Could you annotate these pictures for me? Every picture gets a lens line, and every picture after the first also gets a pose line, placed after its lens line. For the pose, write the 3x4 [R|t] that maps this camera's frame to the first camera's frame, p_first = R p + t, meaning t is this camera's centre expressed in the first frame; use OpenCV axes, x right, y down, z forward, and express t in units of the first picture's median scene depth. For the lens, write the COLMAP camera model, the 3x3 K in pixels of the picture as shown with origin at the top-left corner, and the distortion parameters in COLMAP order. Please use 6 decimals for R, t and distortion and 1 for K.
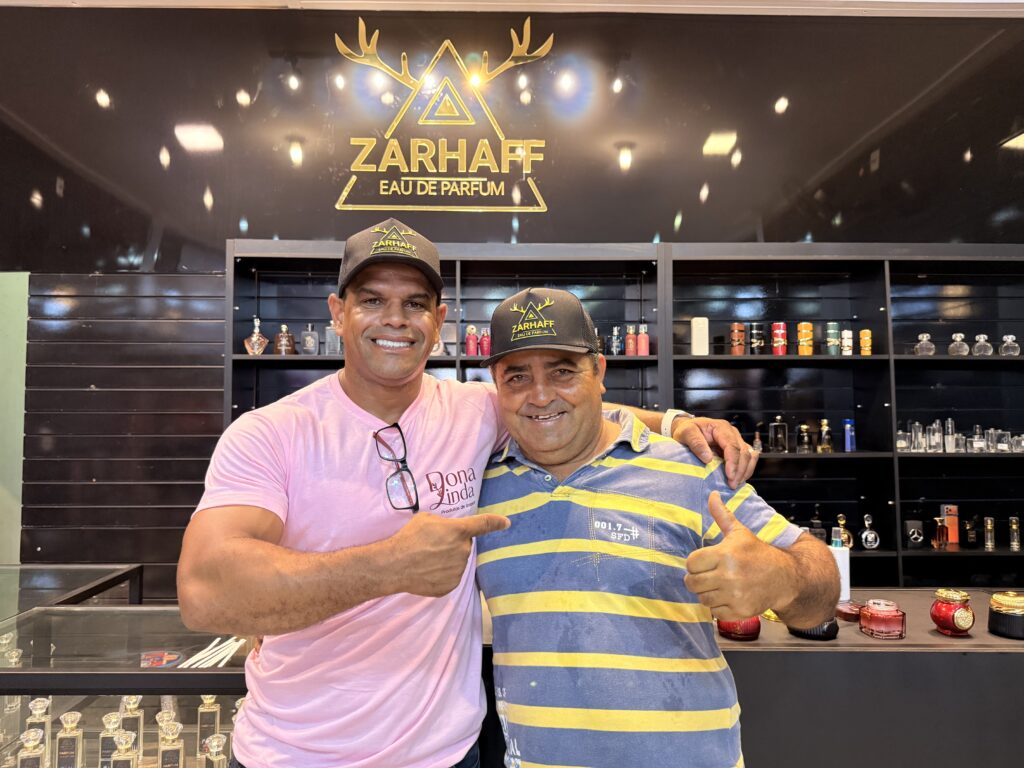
lens RADIAL K [[730.8, 0, 510.4], [0, 730.8, 380.9], [0, 0, 1]] dist [0.116991, -0.217863]
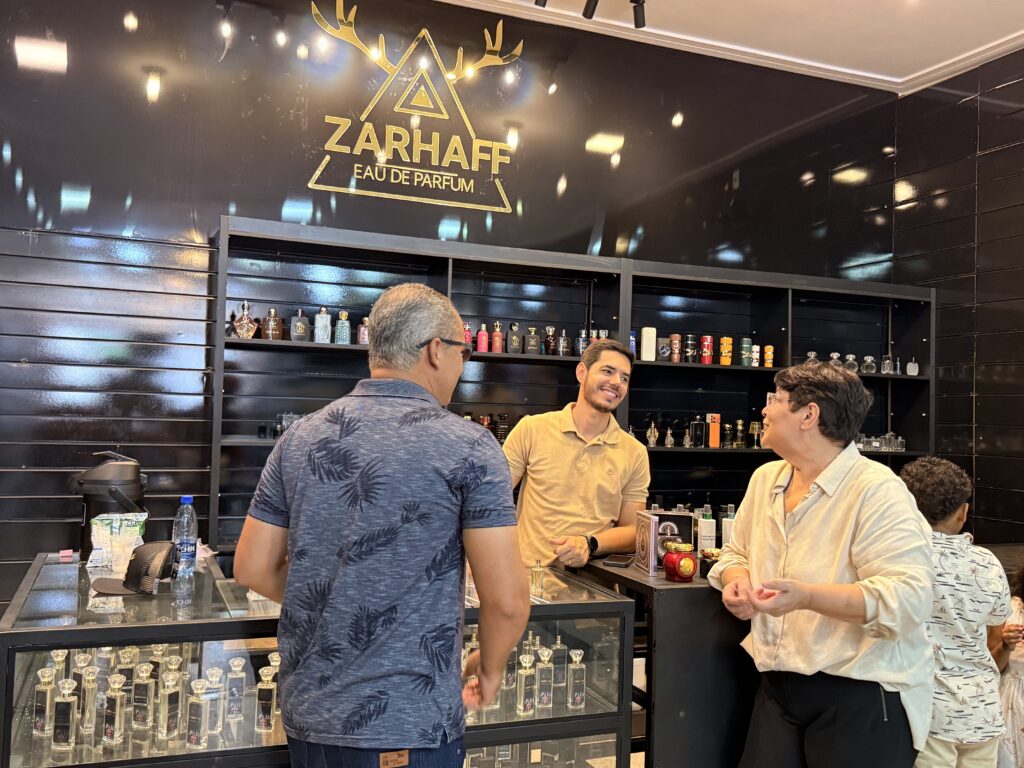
lens RADIAL K [[920.4, 0, 507.9], [0, 920.4, 383.4], [0, 0, 1]] dist [0.143044, -0.256172]
pose [[0.937223, 0.041343, 0.346272, -0.398725], [-0.051508, 0.998468, 0.020201, -0.016175], [-0.344906, -0.036769, 0.937917, -0.234010]]
